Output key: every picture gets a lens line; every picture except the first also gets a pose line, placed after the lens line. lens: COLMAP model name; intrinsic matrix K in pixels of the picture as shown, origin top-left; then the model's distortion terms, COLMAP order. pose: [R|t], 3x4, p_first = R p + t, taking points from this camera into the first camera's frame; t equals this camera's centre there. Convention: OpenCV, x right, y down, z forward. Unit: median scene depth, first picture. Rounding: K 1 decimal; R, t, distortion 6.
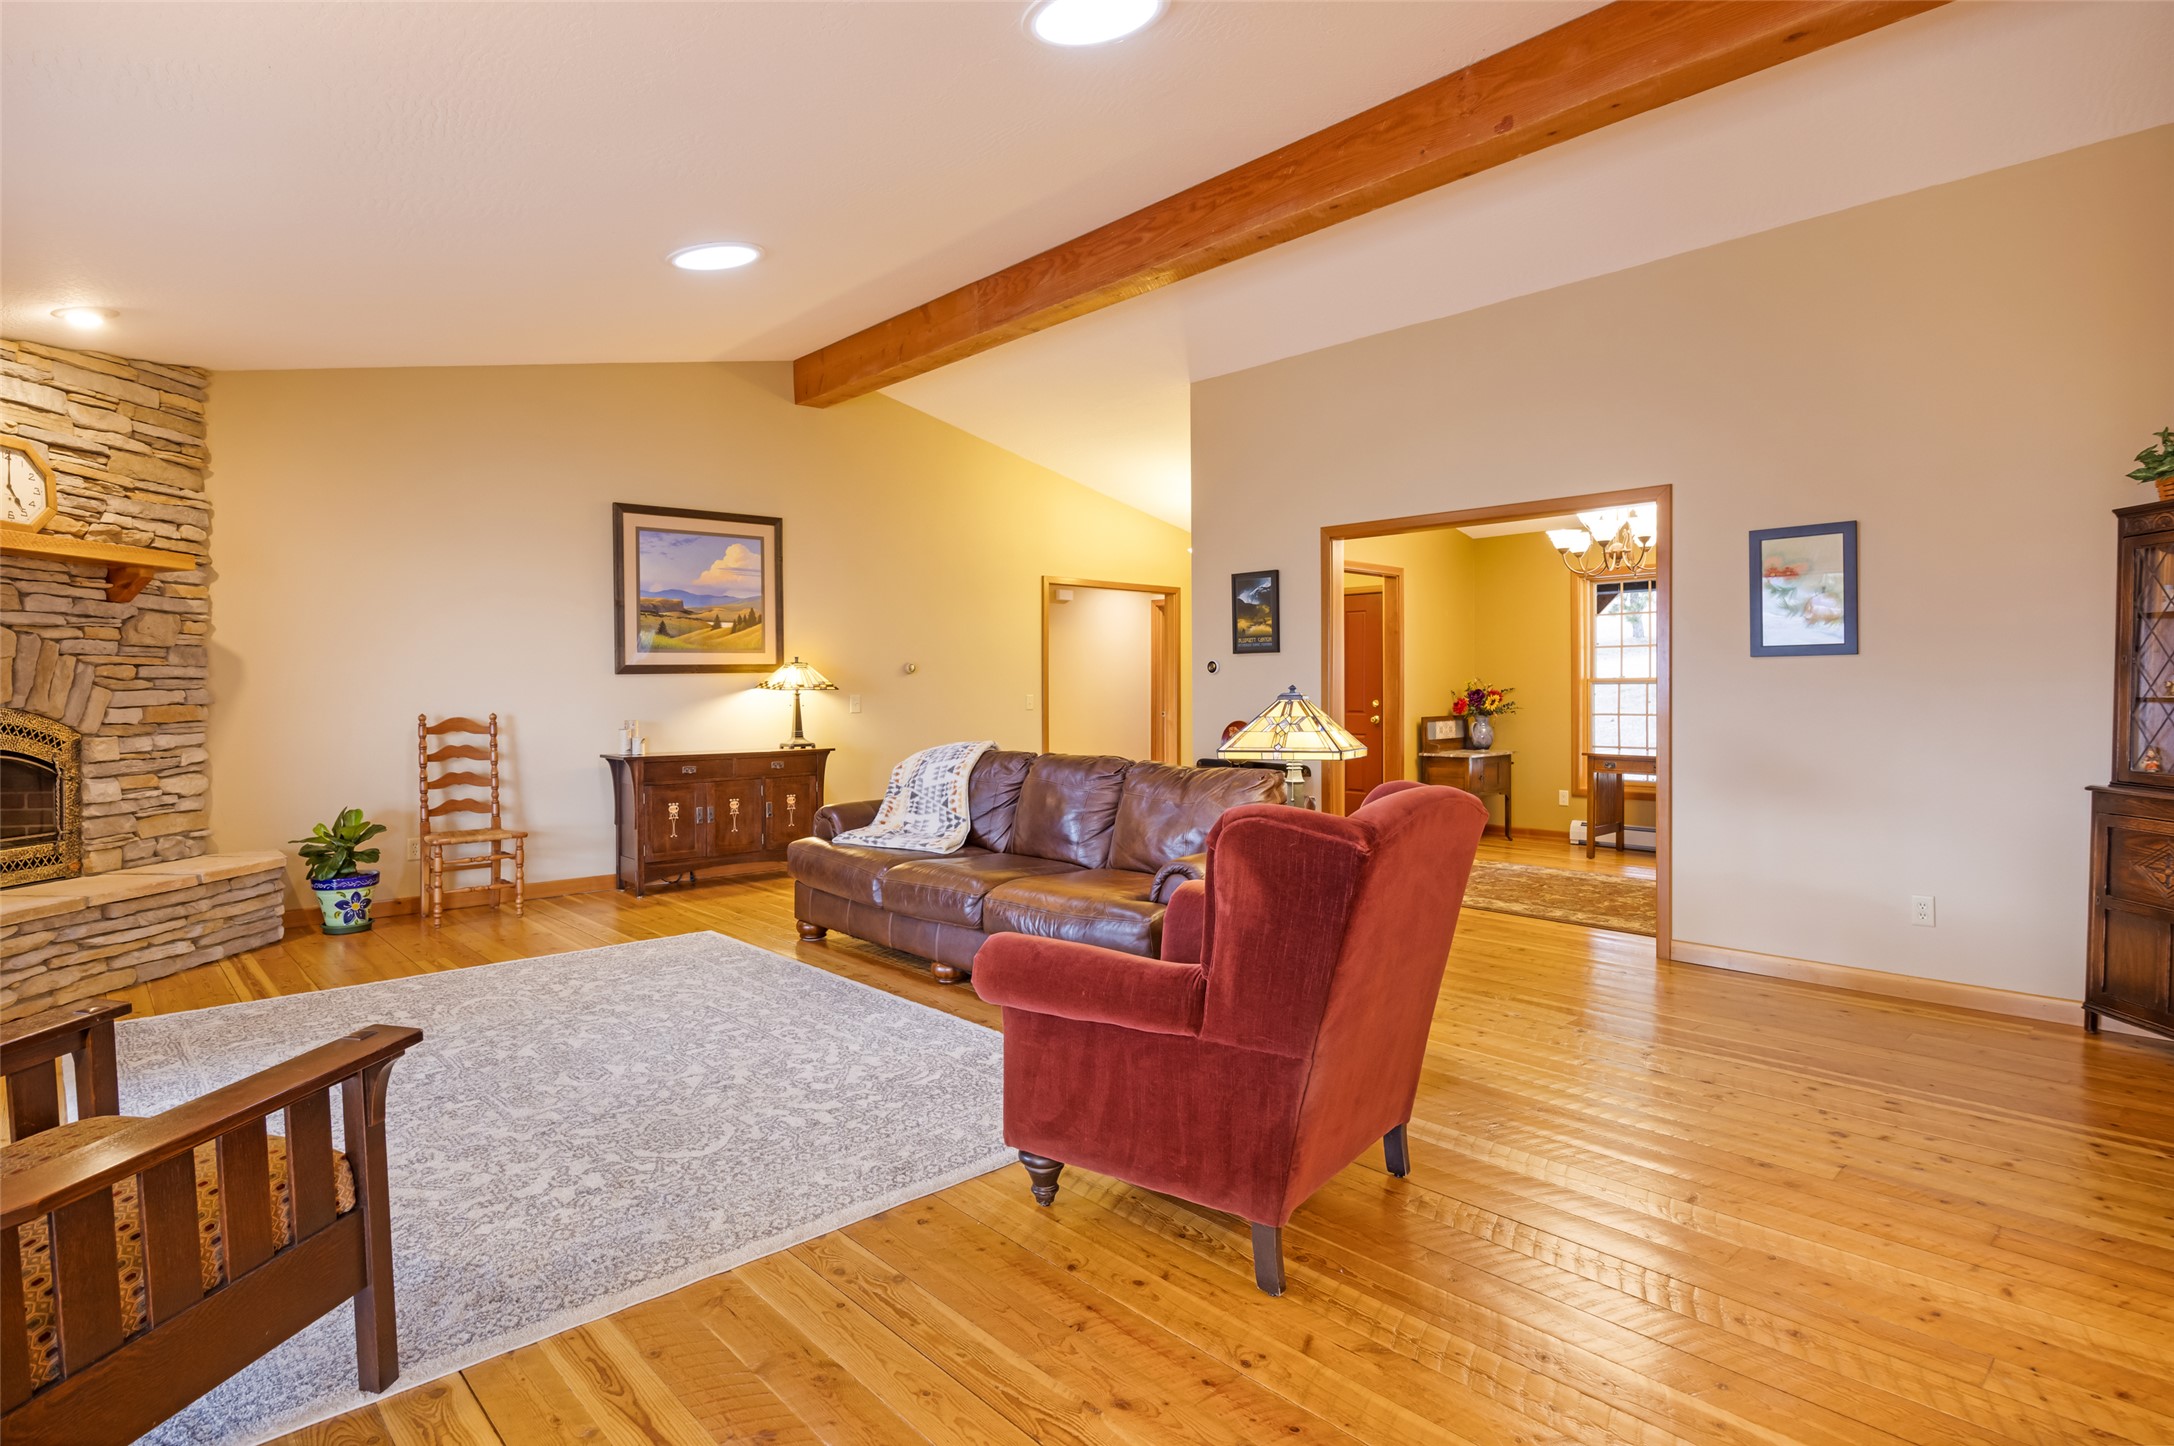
lens RADIAL K [[1143.0, 0, 1074.7], [0, 1143.0, 695.8], [0, 0, 1]] dist [0.003506, 0.000609]
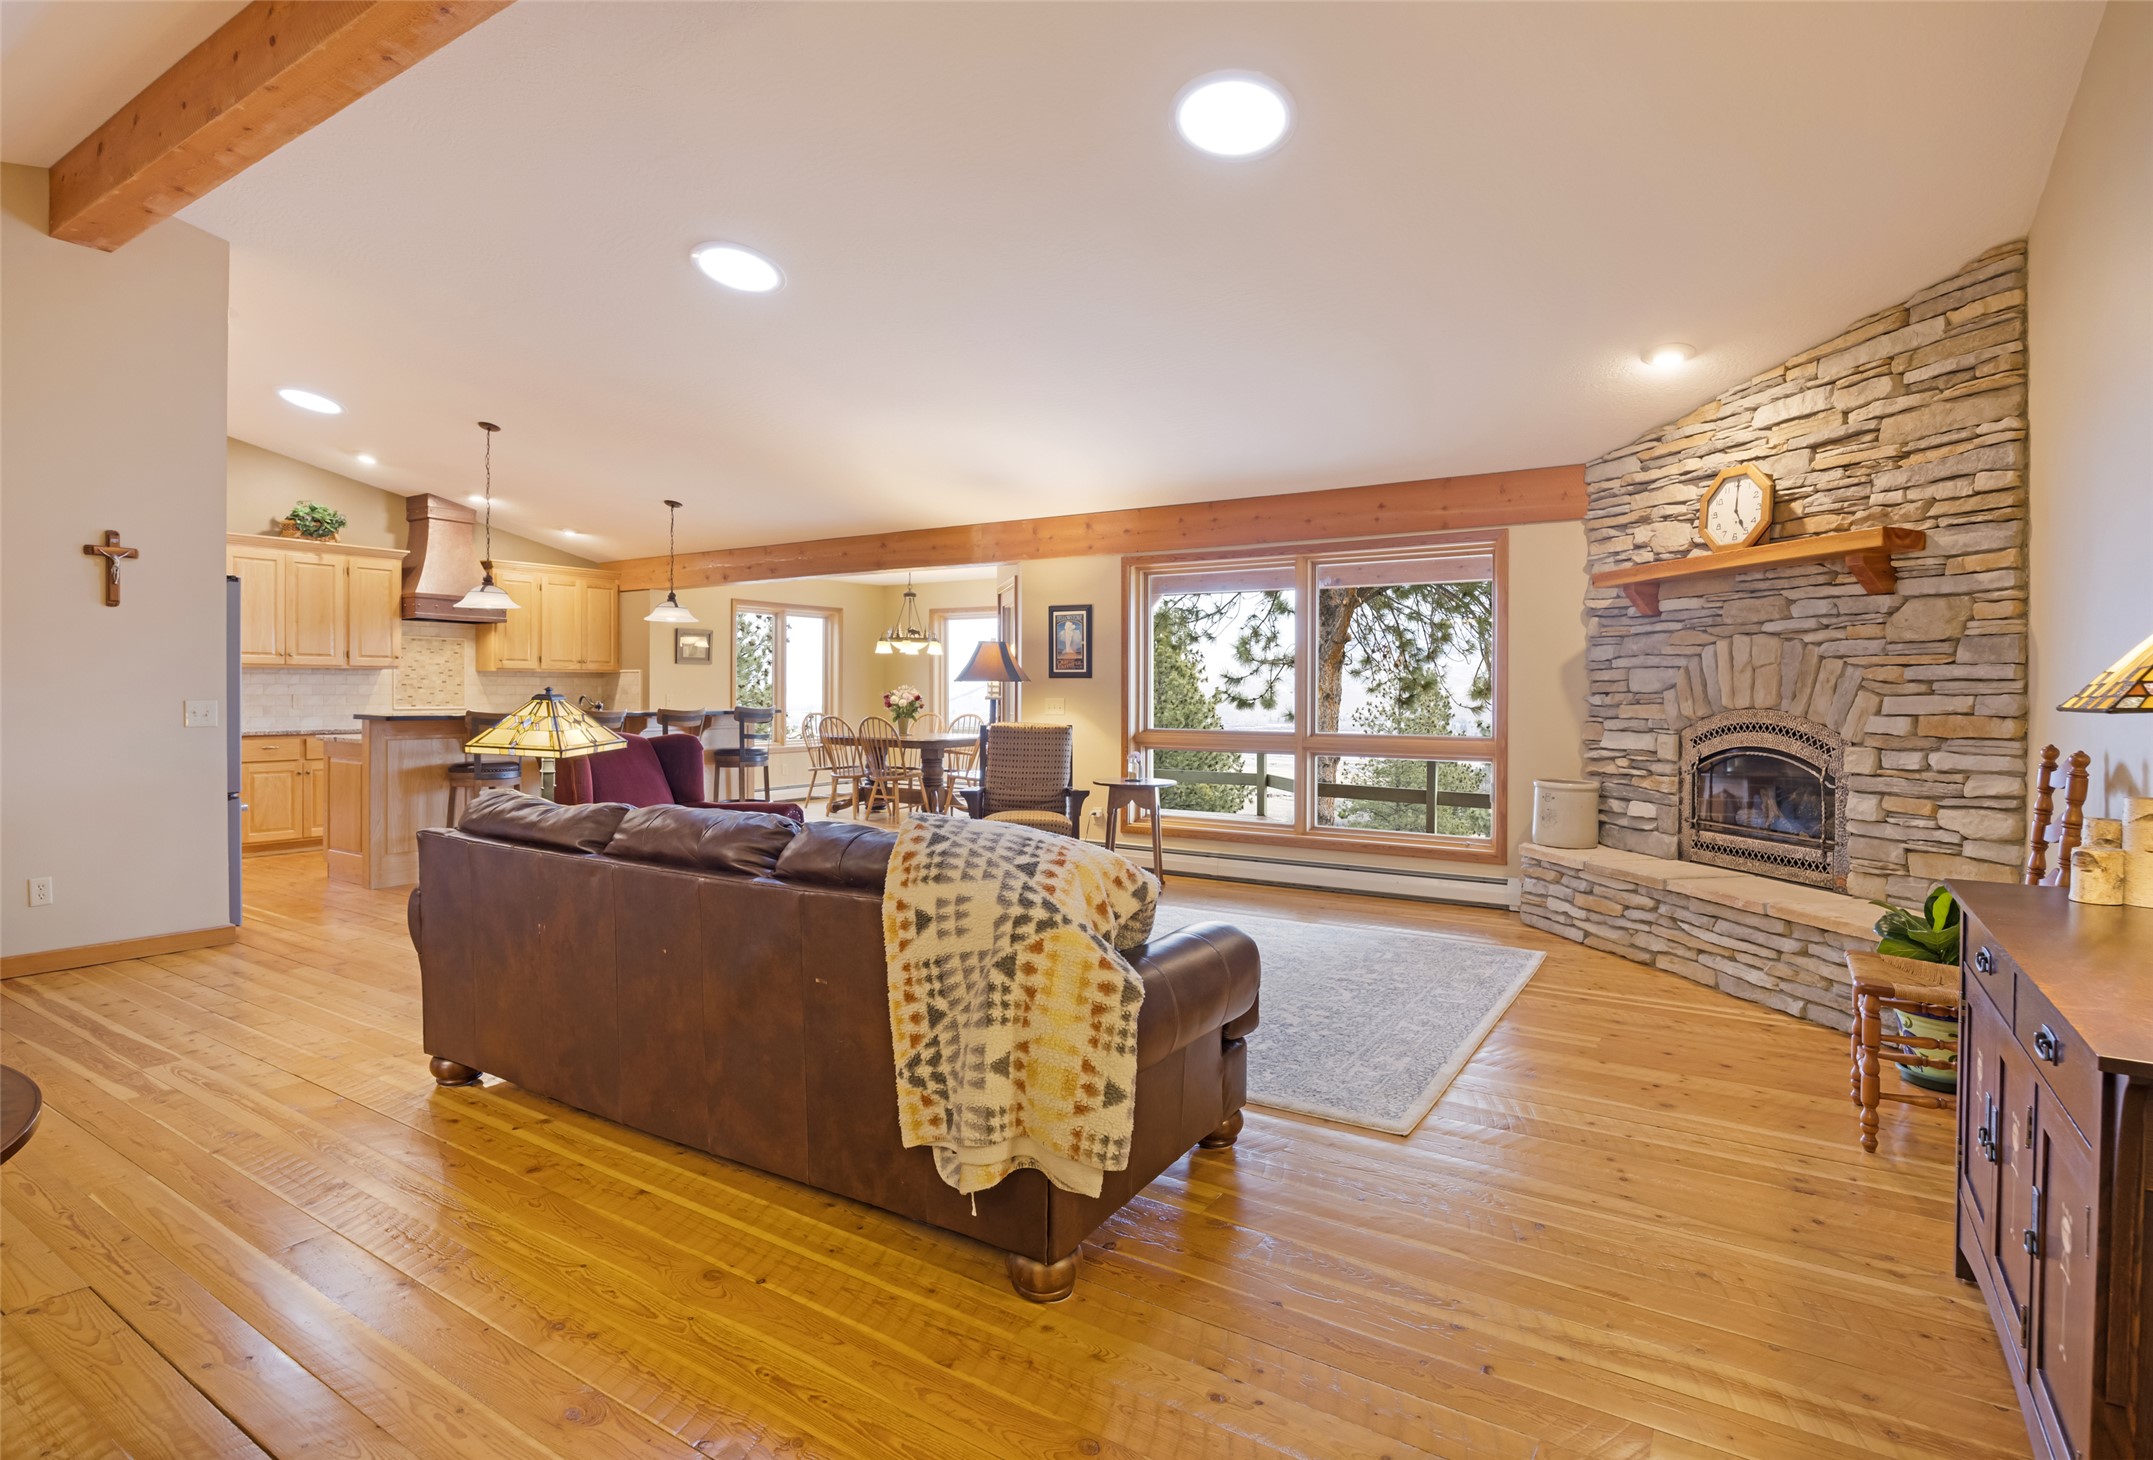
lens RADIAL K [[1091.6, 0, 1051.5], [0, 1091.6, 697.3], [0, 0, 1]] dist [0.000921, -0.000674]
pose [[-0.971163, -0.000148, -0.238416, -0.027046], [-0.003596, 0.999895, 0.014029, -0.012487], [0.238389, 0.014482, -0.971062, 1.638497]]
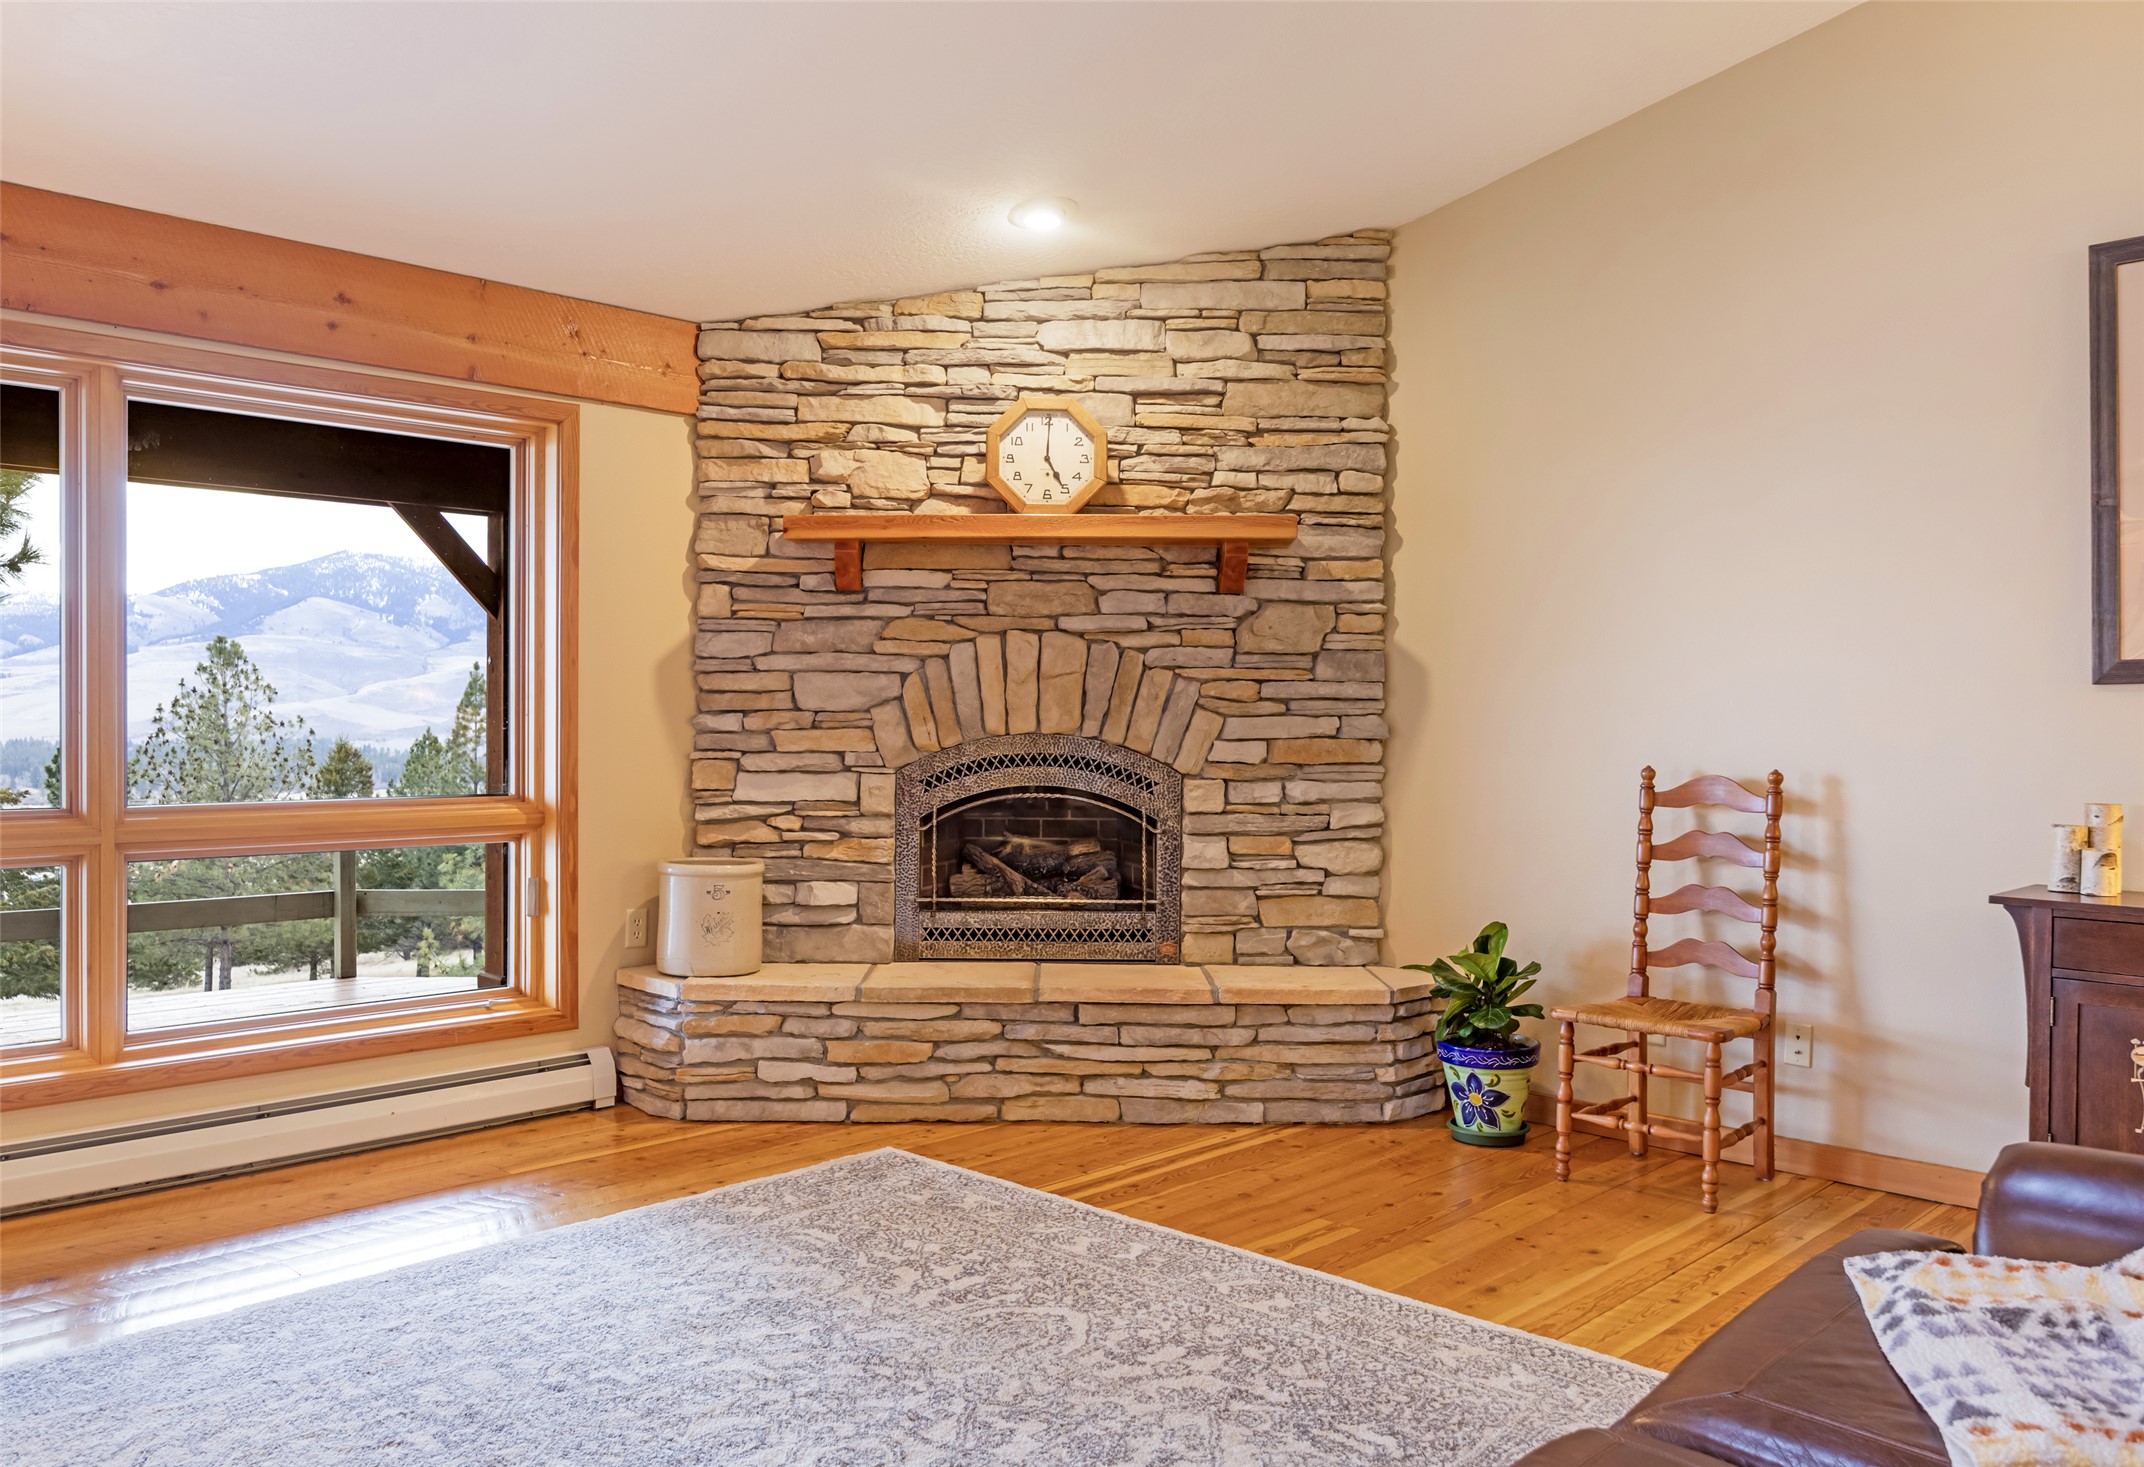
lens RADIAL K [[1639.4, 0, 1072.7], [0, 1639.4, 739.6], [0, 0, 1]] dist [-0.003571, -0.002357]
pose [[0.057500, 0.017292, -0.998196, 0.187673], [-0.014829, 0.999754, 0.016465, -0.005360], [0.998235, 0.013856, 0.057743, 0.834728]]
